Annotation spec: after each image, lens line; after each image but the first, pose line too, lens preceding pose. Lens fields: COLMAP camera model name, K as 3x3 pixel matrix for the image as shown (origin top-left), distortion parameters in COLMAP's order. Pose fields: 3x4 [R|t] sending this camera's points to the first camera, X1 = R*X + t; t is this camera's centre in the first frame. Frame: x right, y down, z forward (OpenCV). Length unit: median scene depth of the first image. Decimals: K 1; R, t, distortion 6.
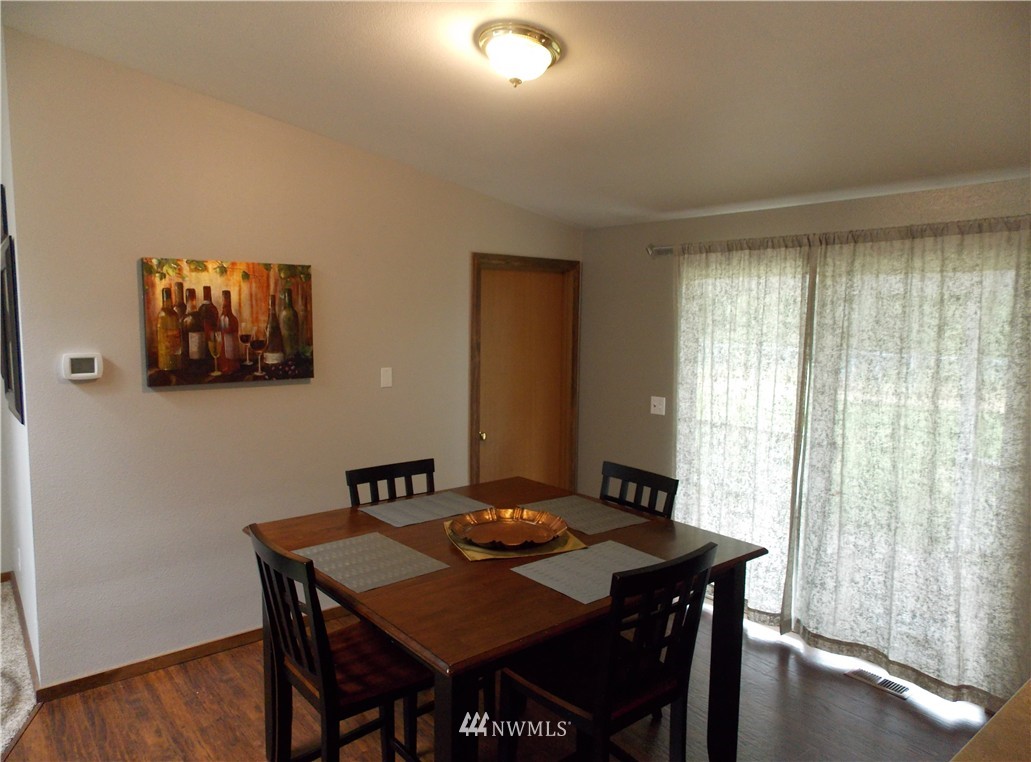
lens RADIAL K [[700.0, 0, 514.4], [0, 700.0, 380.9], [0, 0, 1]] dist [-0.040433, 0.002813]
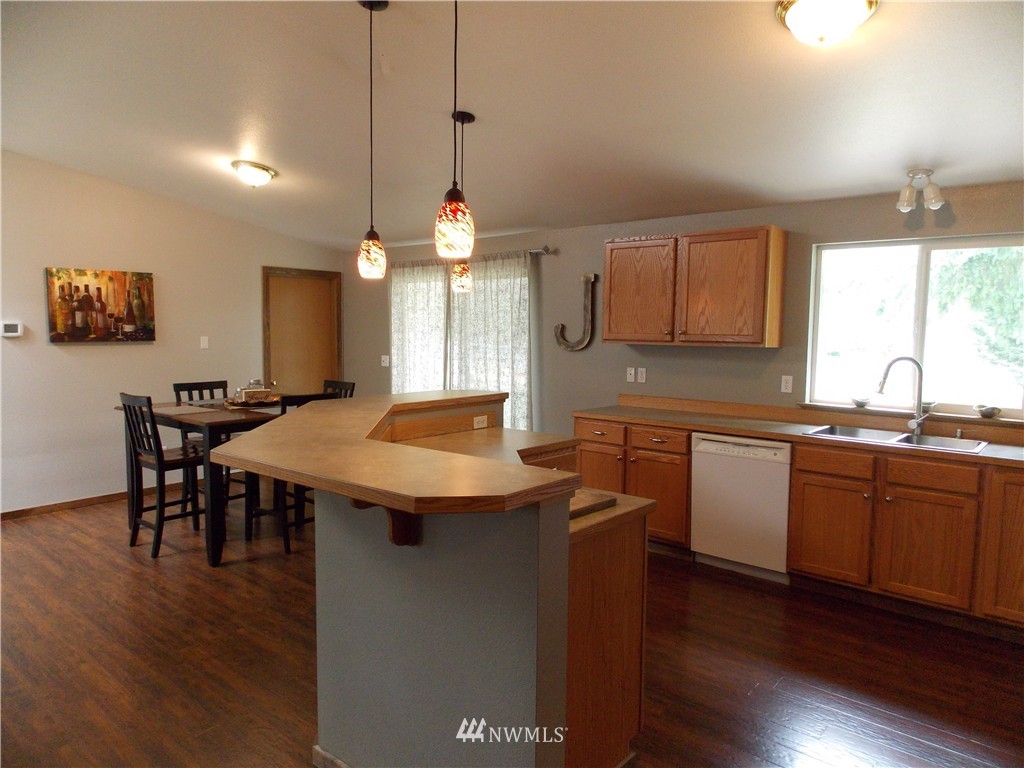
lens RADIAL K [[695.2, 0, 547.0], [0, 695.2, 382.4], [0, 0, 1]] dist [-0.040433, 0.002813]
pose [[0.975129, -0.022221, 0.220520, 0.288497], [0.025582, 0.999596, -0.012398, 0.154821], [-0.220156, 0.017731, 0.975304, -0.887628]]
